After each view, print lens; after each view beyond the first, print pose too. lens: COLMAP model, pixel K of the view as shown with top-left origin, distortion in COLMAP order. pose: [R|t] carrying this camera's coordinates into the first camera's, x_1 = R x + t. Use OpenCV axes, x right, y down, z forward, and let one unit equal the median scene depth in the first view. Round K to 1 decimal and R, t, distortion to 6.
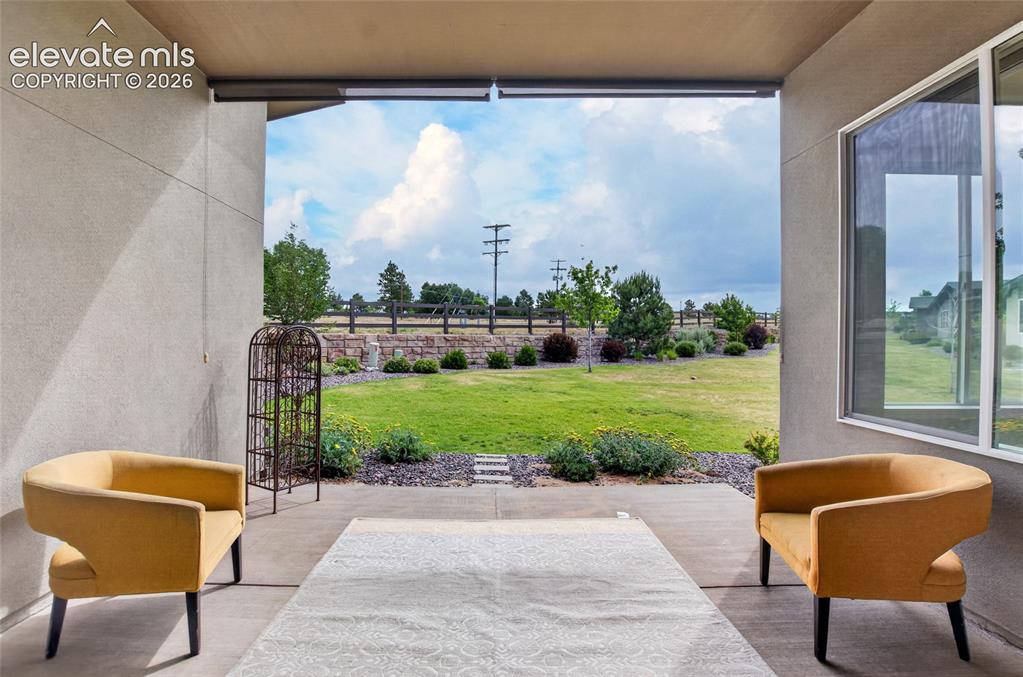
lens RADIAL K [[491.7, 0, 477.4], [0, 491.7, 341.2], [0, 0, 1]] dist [-0.001903, -0.000041]
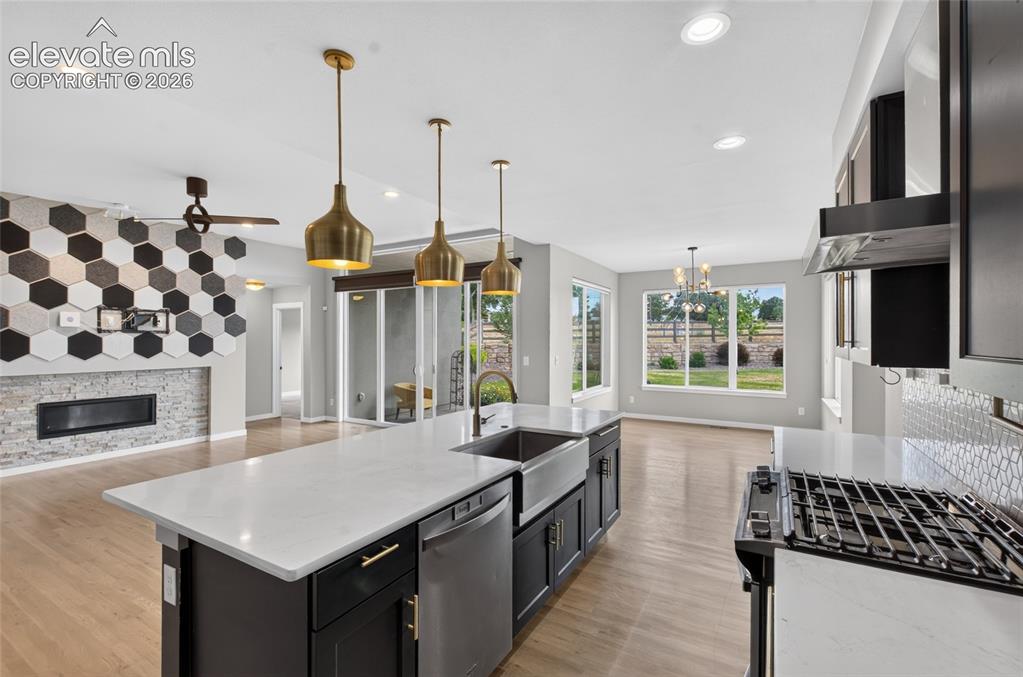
lens RADIAL K [[449.8, 0, 507.4], [0, 449.8, 338.7], [0, 0, 1]] dist [-0.001068, -0.002606]
pose [[0.866109, -0.003785, -0.499841, 0.230857], [0.001029, 0.999983, -0.005789, -0.016649], [0.499854, 0.004499, 0.866098, -0.232045]]
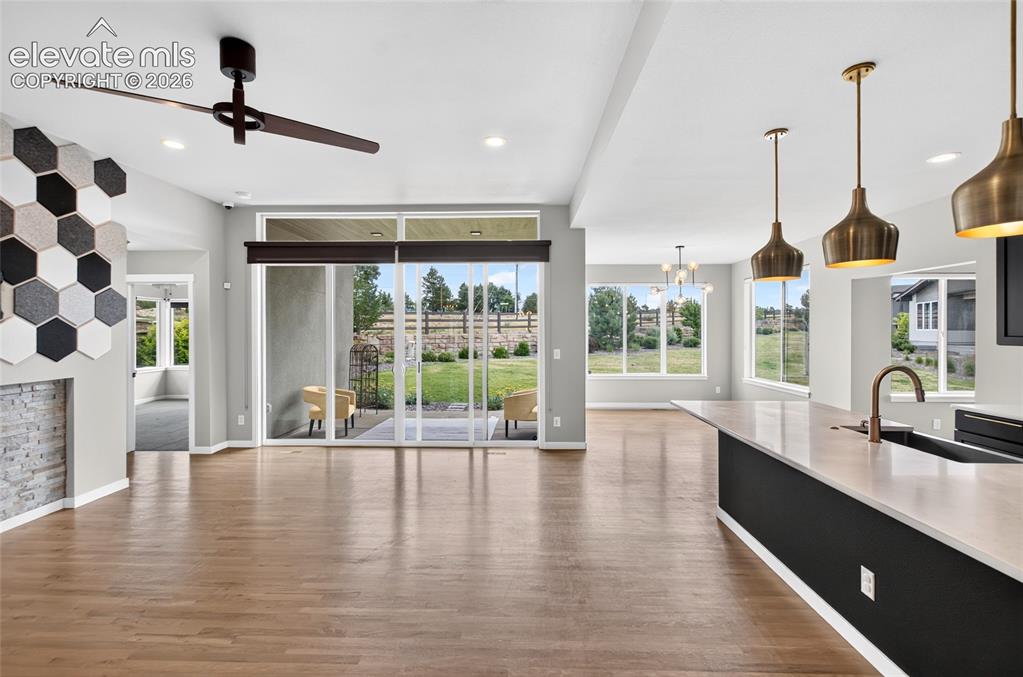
lens RADIAL K [[449.8, 0, 505.5], [0, 449.8, 333.8], [0, 0, 1]] dist [-0.001068, -0.002606]
pose [[0.999742, -0.003439, -0.022440, 0.071496], [0.003555, 0.999980, 0.005145, -0.017278], [0.022421, -0.005224, 0.999735, -0.239424]]
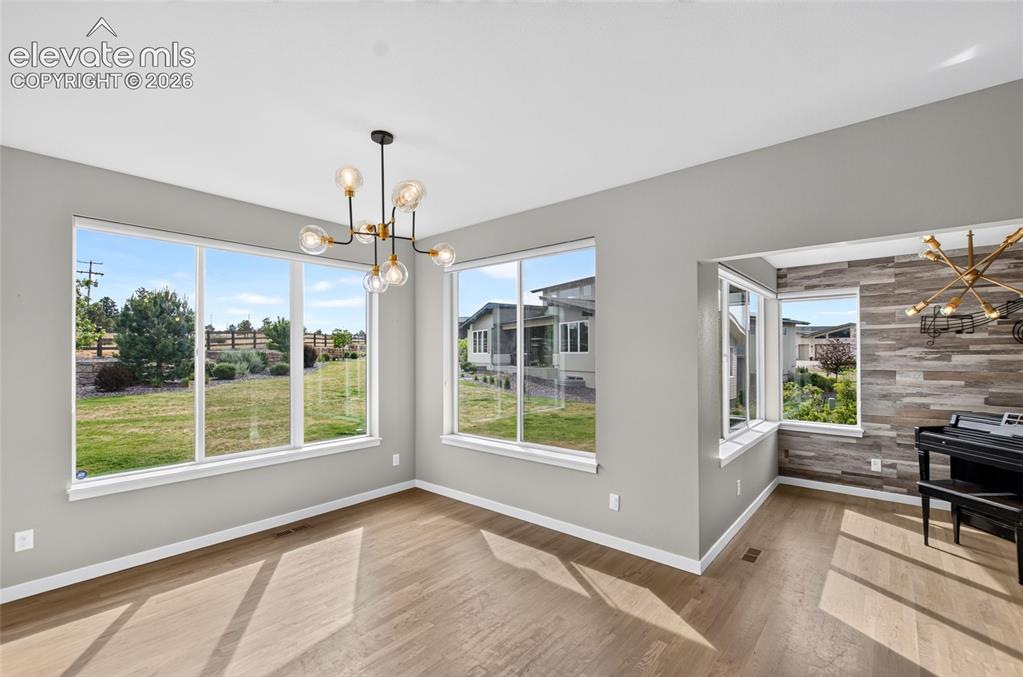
lens RADIAL K [[449.8, 0, 509.2], [0, 449.8, 348.1], [0, 0, 1]] dist [-0.001068, -0.002606]
pose [[0.643869, 0.003713, 0.765127, 0.116071], [0.008063, 0.999900, -0.011638, -0.017645], [-0.765093, 0.013663, 0.643775, -0.022802]]
